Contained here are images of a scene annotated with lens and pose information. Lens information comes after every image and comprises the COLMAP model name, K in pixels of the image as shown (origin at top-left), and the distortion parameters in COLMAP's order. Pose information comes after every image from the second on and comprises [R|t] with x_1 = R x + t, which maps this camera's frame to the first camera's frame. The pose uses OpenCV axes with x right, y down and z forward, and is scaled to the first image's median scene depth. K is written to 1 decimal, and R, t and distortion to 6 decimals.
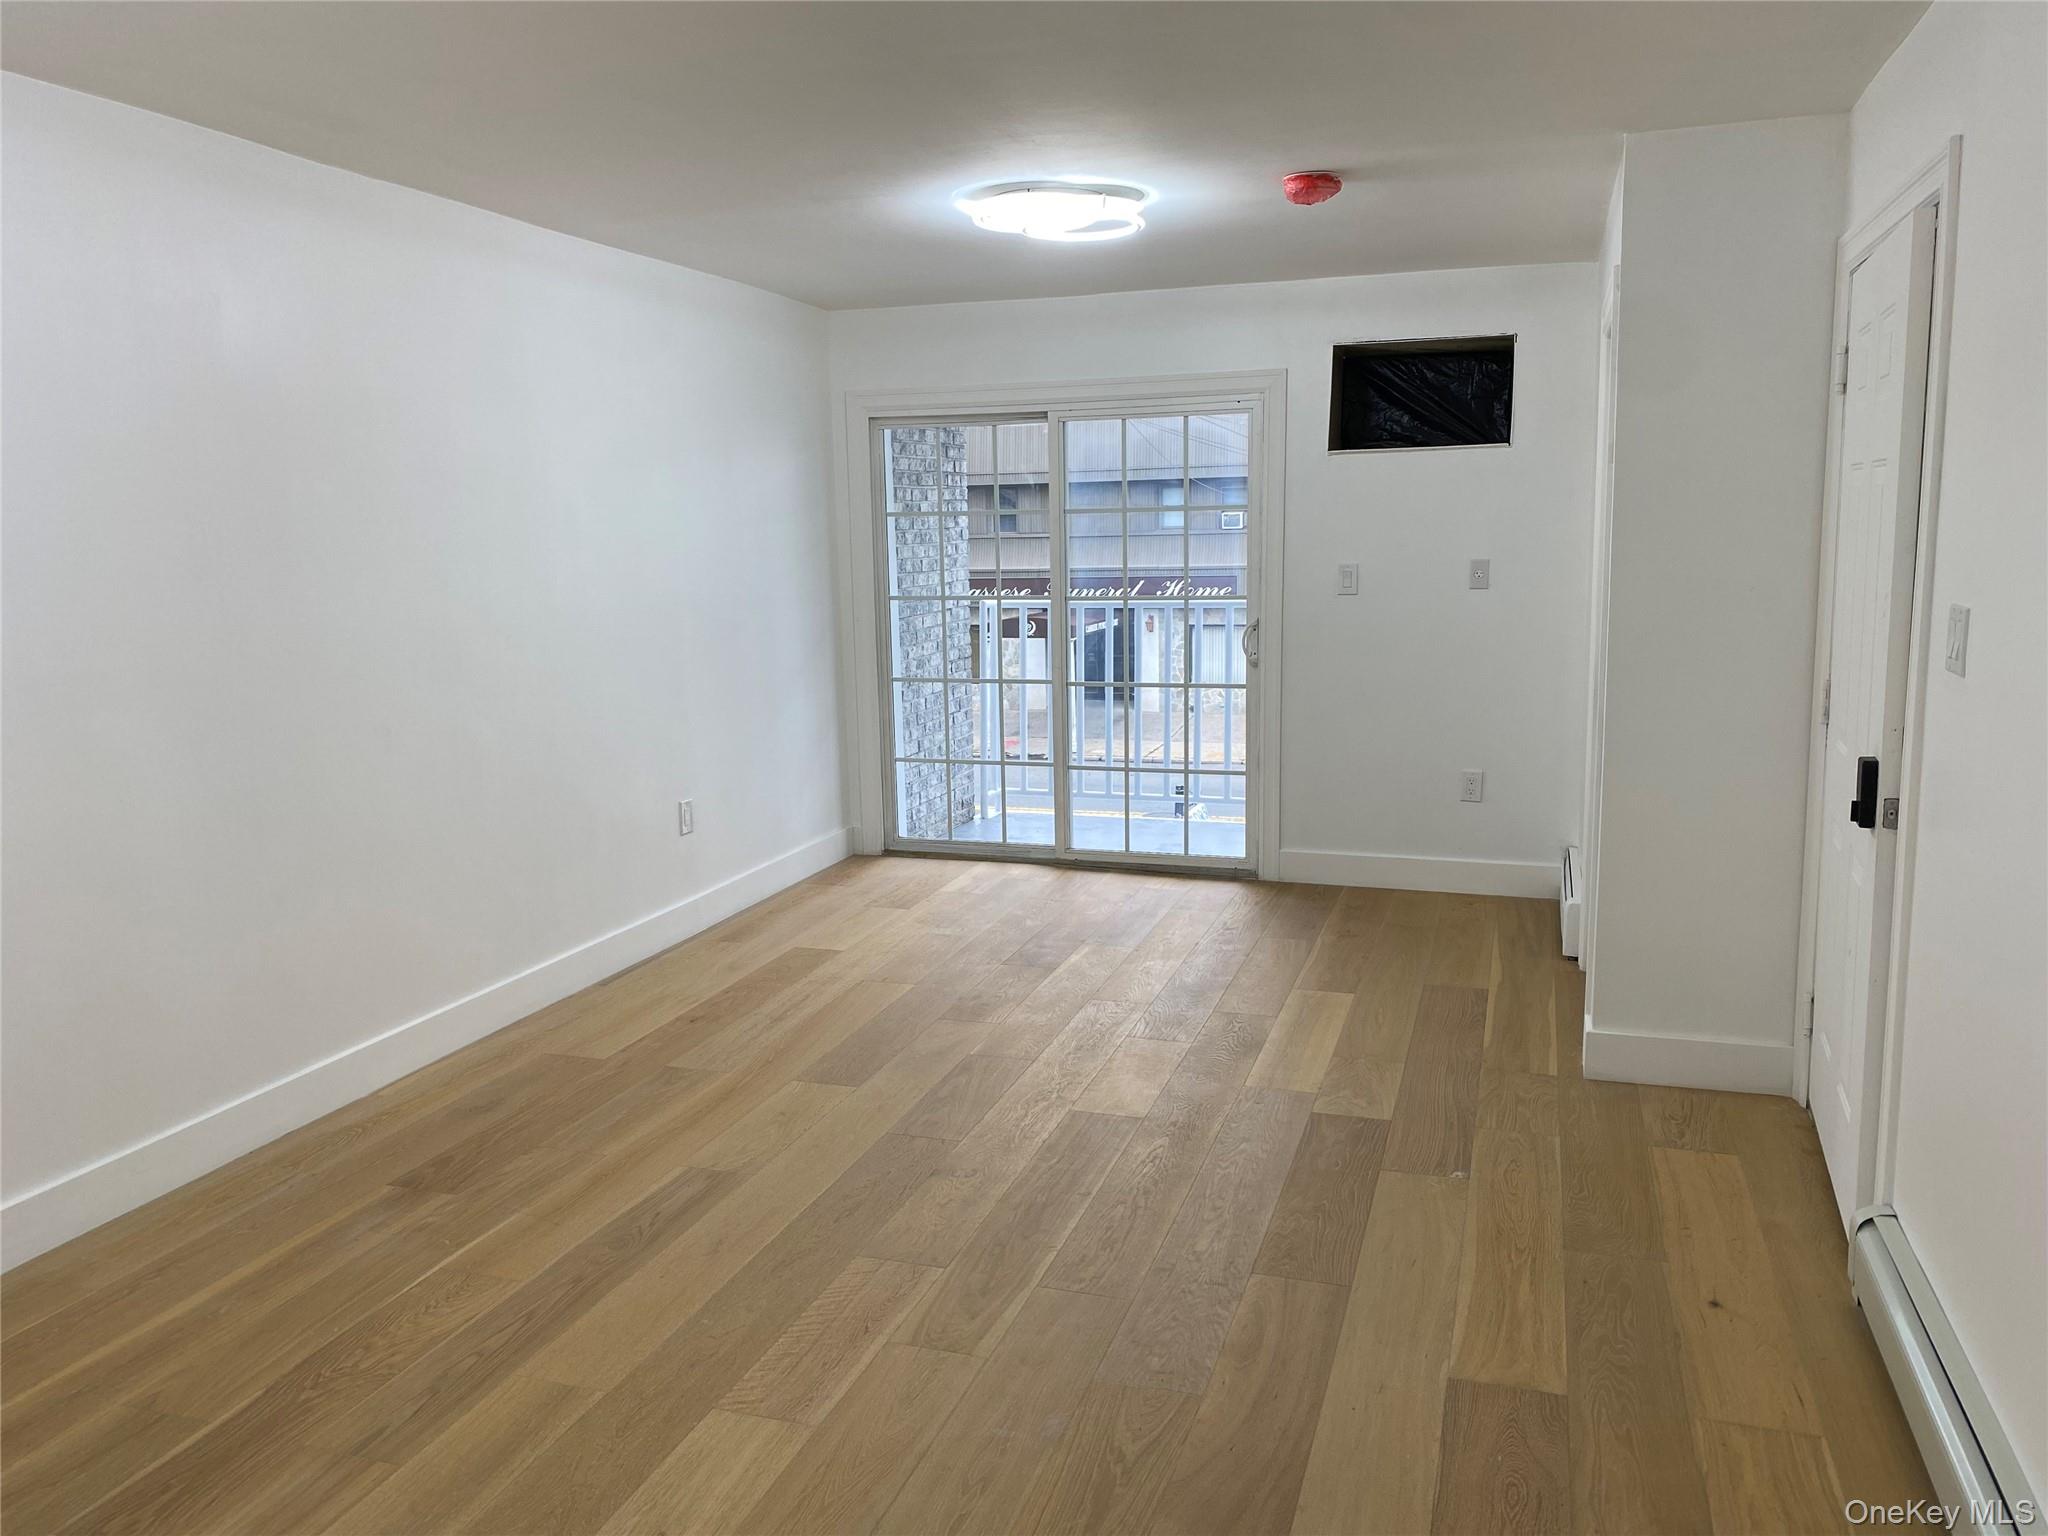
lens RADIAL K [[1610.1, 0, 981.7], [0, 1610.1, 776.7], [0, 0, 1]] dist [-0.008425, -0.007205]
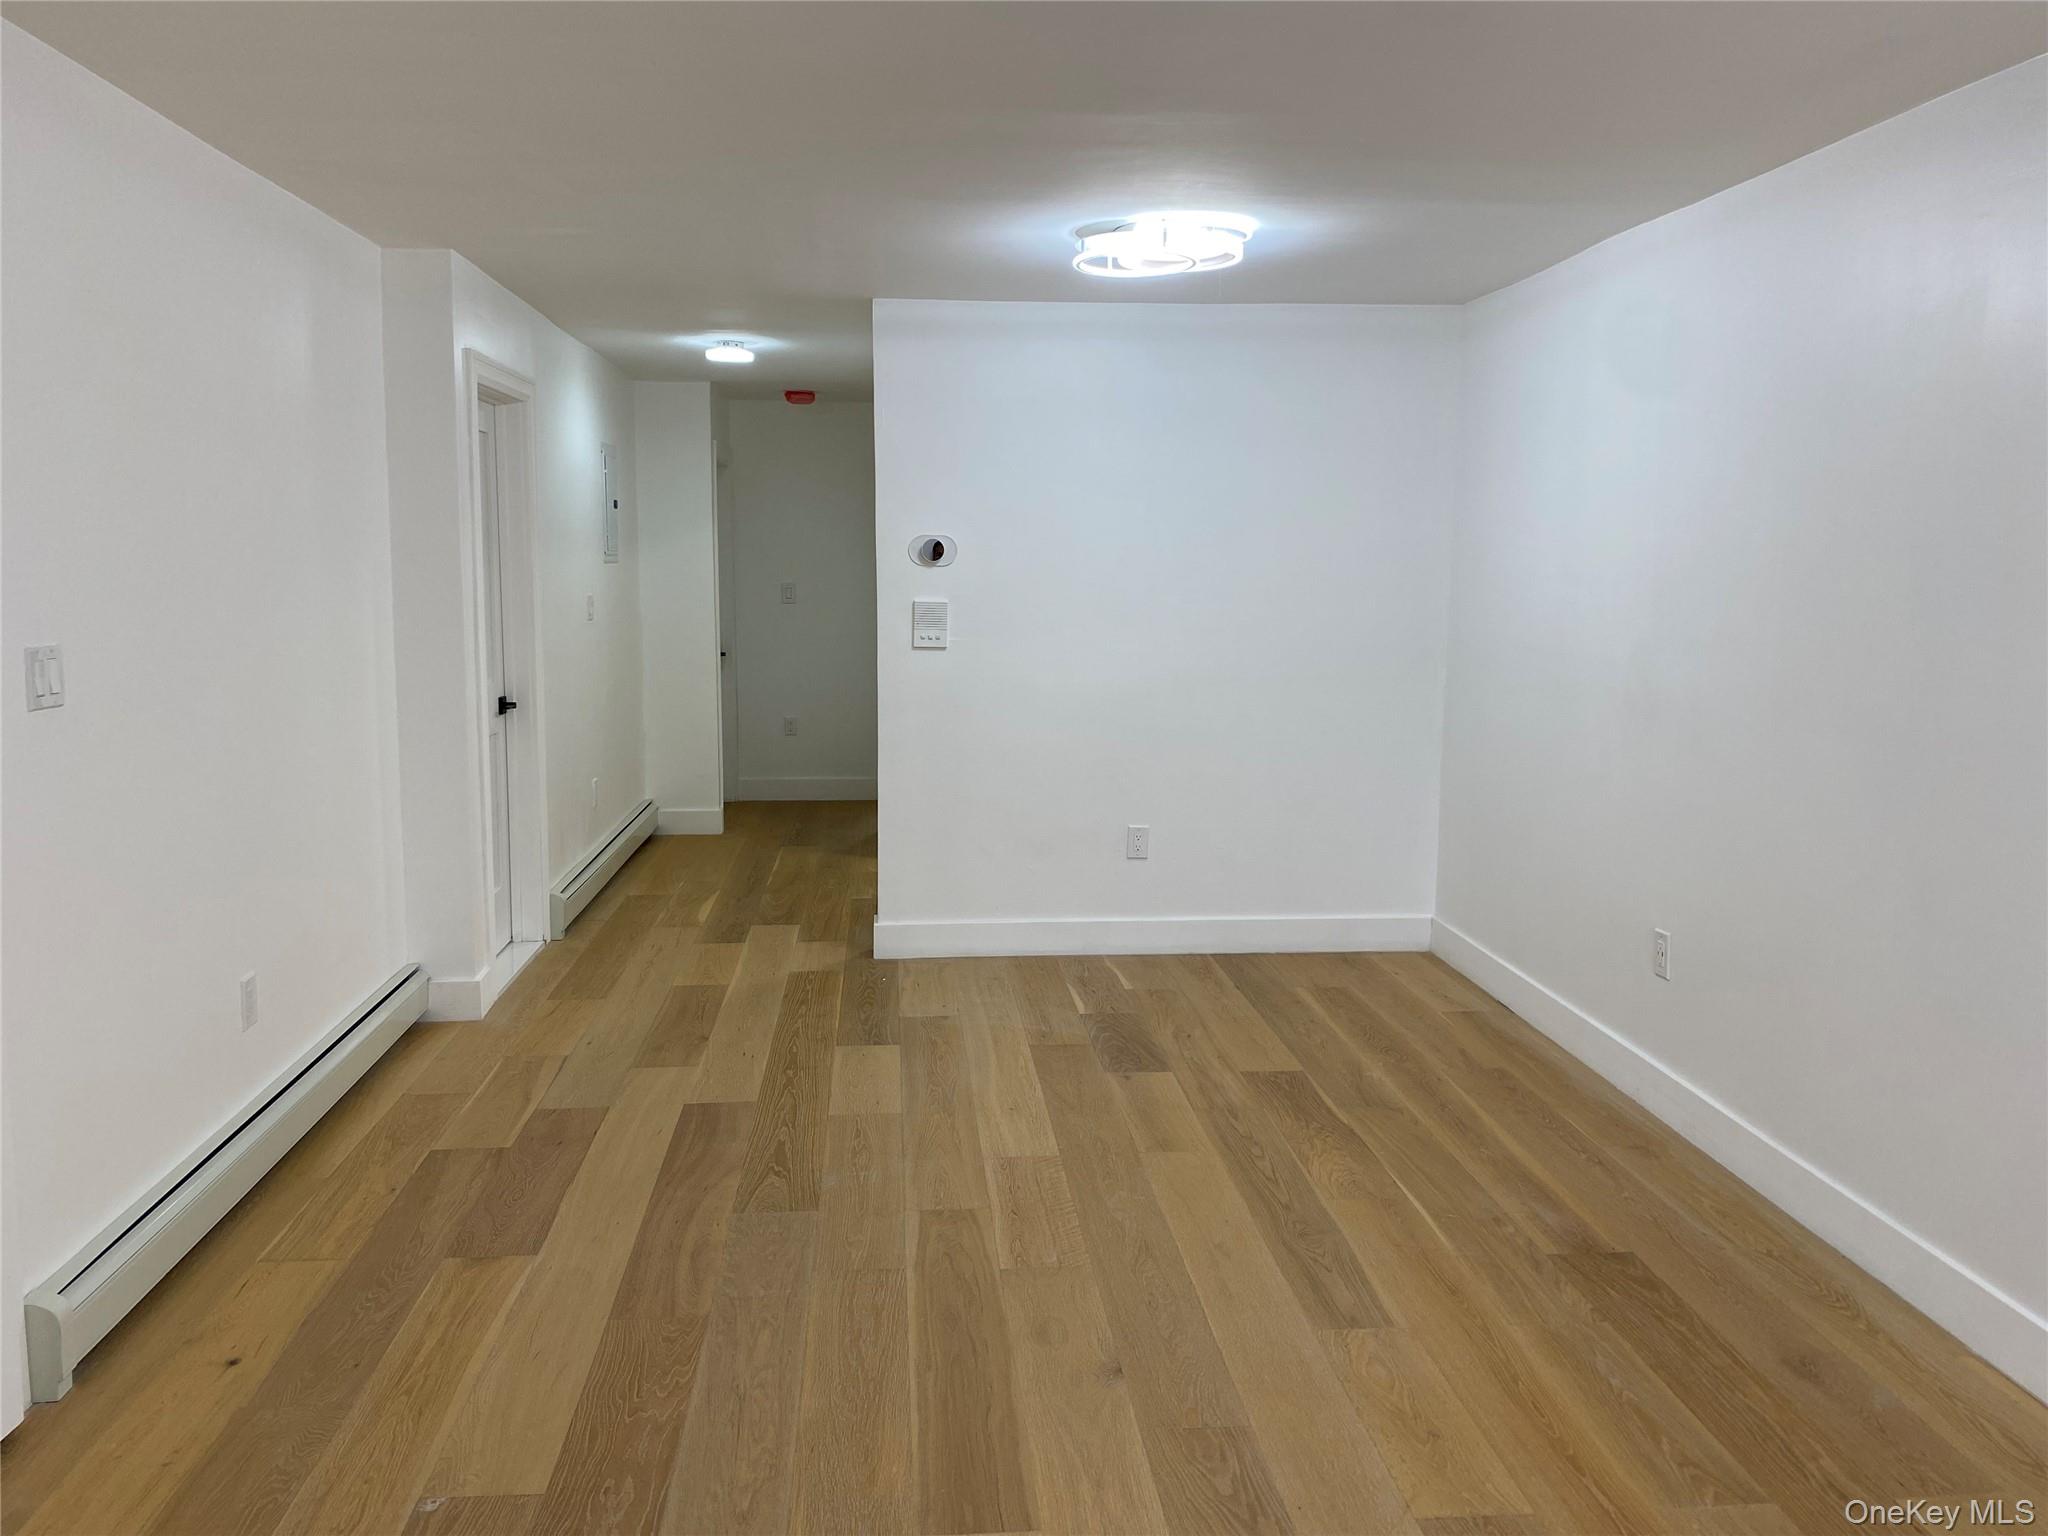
lens RADIAL K [[1610.1, 0, 1021.5], [0, 1610.1, 763.5], [0, 0, 1]] dist [-0.008425, -0.007205]
pose [[-0.915496, 0.062286, -0.397477, 0.338544], [-0.055222, 0.959140, 0.277491, -0.282496], [0.398520, 0.275991, -0.874649, 1.721615]]
